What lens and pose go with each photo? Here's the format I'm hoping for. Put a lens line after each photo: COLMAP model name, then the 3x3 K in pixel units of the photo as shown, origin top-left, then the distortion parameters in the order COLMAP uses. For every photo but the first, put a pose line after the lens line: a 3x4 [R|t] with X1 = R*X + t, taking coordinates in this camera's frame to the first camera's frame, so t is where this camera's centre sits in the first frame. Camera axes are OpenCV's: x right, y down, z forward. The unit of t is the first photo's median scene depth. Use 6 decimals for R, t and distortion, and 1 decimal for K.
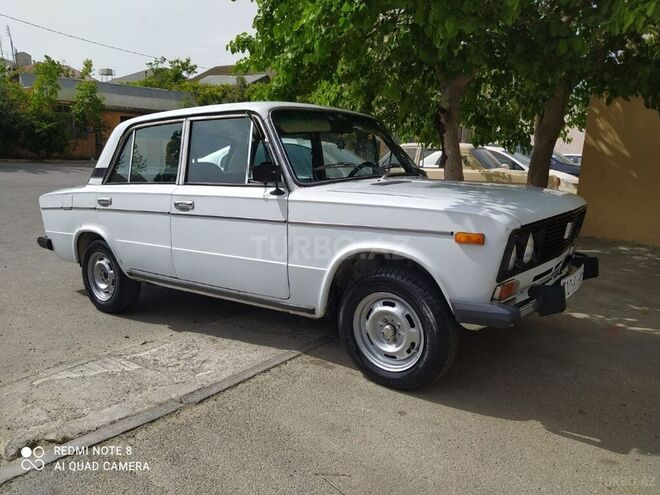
lens RADIAL K [[486.5, 0, 328.9], [0, 486.5, 253.3], [0, 0, 1]] dist [0.085521, -0.123800]
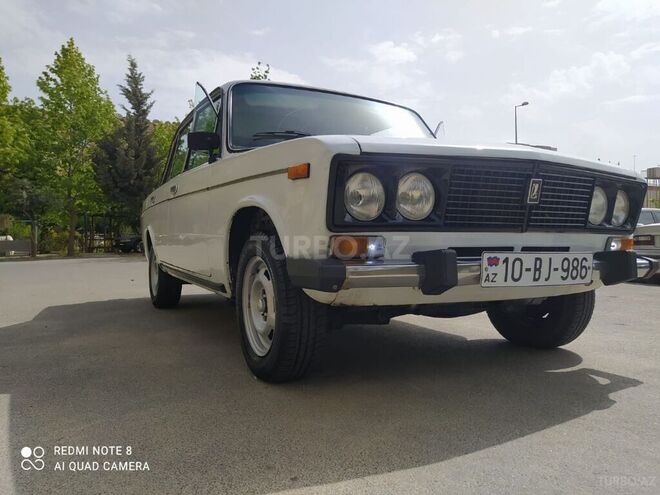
lens RADIAL K [[490.5, 0, 330.0], [0, 490.5, 247.5], [0, 0, 1]] dist [0.086713, -0.134162]
pose [[0.901329, 0.032711, -0.431897, 0.525947], [-0.093552, 0.988310, -0.120382, 0.136840], [0.422910, 0.148909, 0.893853, 0.281800]]
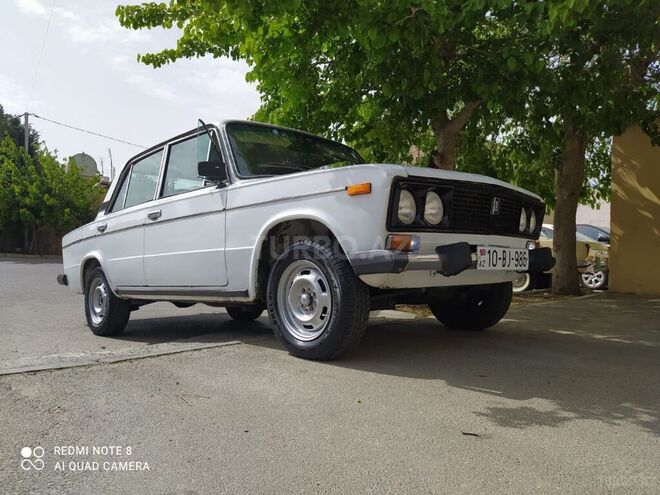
lens RADIAL K [[490.5, 0, 330.0], [0, 490.5, 247.5], [0, 0, 1]] dist [0.086713, -0.134162]
pose [[0.989710, -0.025008, -0.140884, 0.291818], [-0.006262, 0.976094, -0.217258, 0.250999], [0.142950, 0.215905, 0.965894, 0.006745]]
